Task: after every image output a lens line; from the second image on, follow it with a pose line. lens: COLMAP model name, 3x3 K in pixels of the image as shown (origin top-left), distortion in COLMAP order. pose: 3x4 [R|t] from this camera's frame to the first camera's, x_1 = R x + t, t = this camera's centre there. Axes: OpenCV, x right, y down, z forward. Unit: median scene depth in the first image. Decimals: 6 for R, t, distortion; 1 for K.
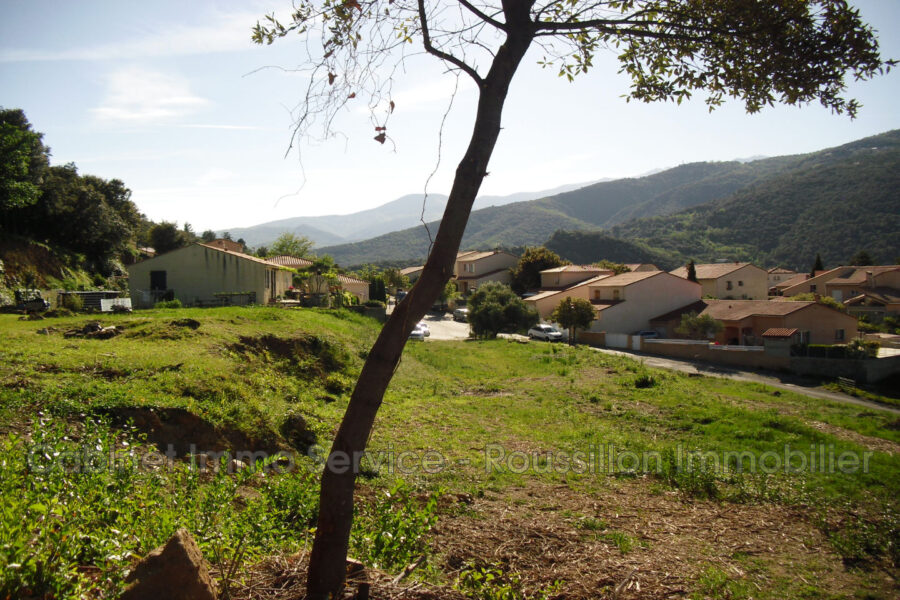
lens RADIAL K [[891.4, 0, 452.0], [0, 891.4, 309.0], [0, 0, 1]] dist [-0.217125, 0.205458]
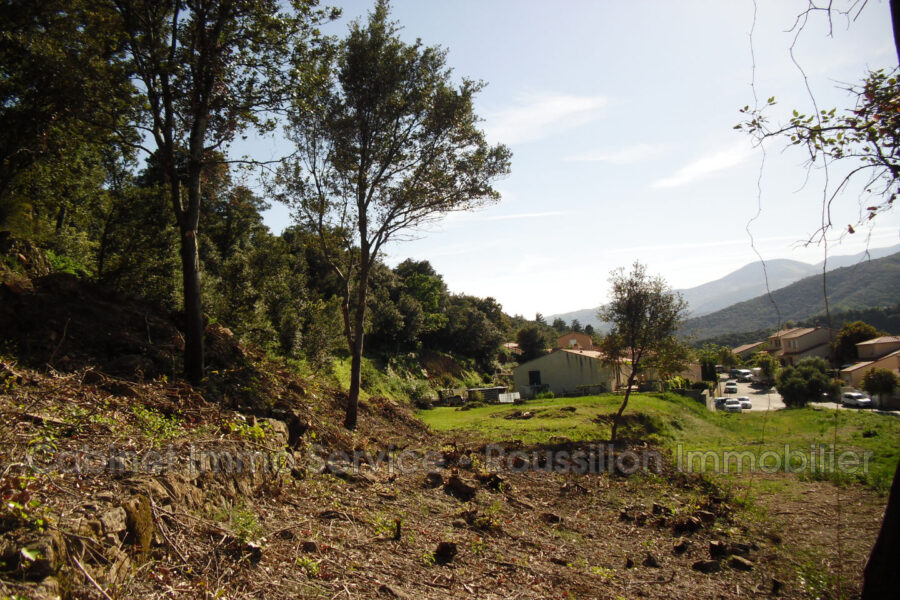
lens RADIAL K [[891.4, 0, 452.0], [0, 891.4, 309.0], [0, 0, 1]] dist [-0.217125, 0.205458]
pose [[0.923508, -0.078498, -0.375461, 0.036187], [0.045008, 0.994250, -0.097164, -0.004410], [0.380930, 0.072833, 0.921731, -0.159883]]
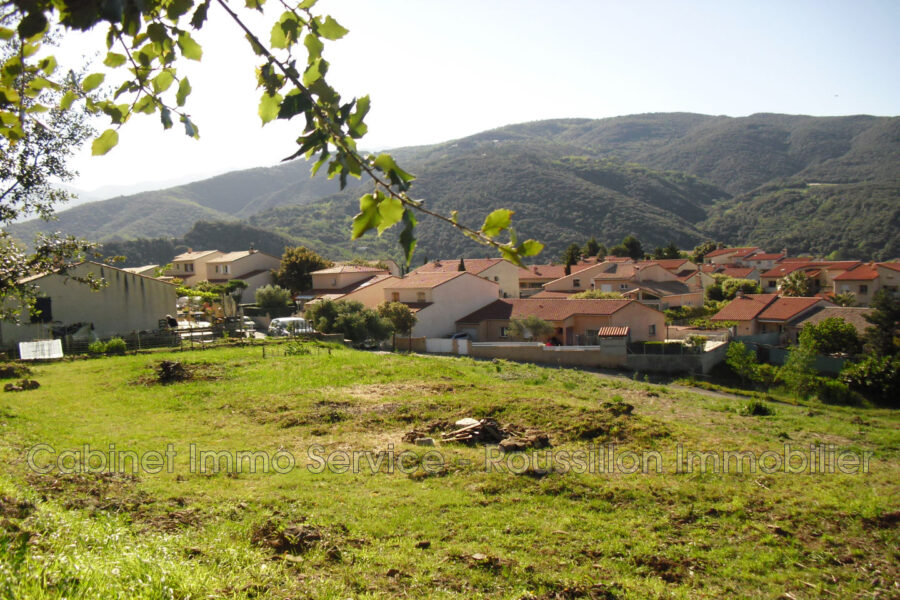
lens RADIAL K [[891.4, 0, 452.0], [0, 891.4, 309.0], [0, 0, 1]] dist [-0.217125, 0.205458]
pose [[0.914769, -0.036737, 0.402304, -0.135128], [0.031583, 0.999312, 0.019439, -0.016058], [-0.402742, -0.005076, 0.915300, 0.070290]]
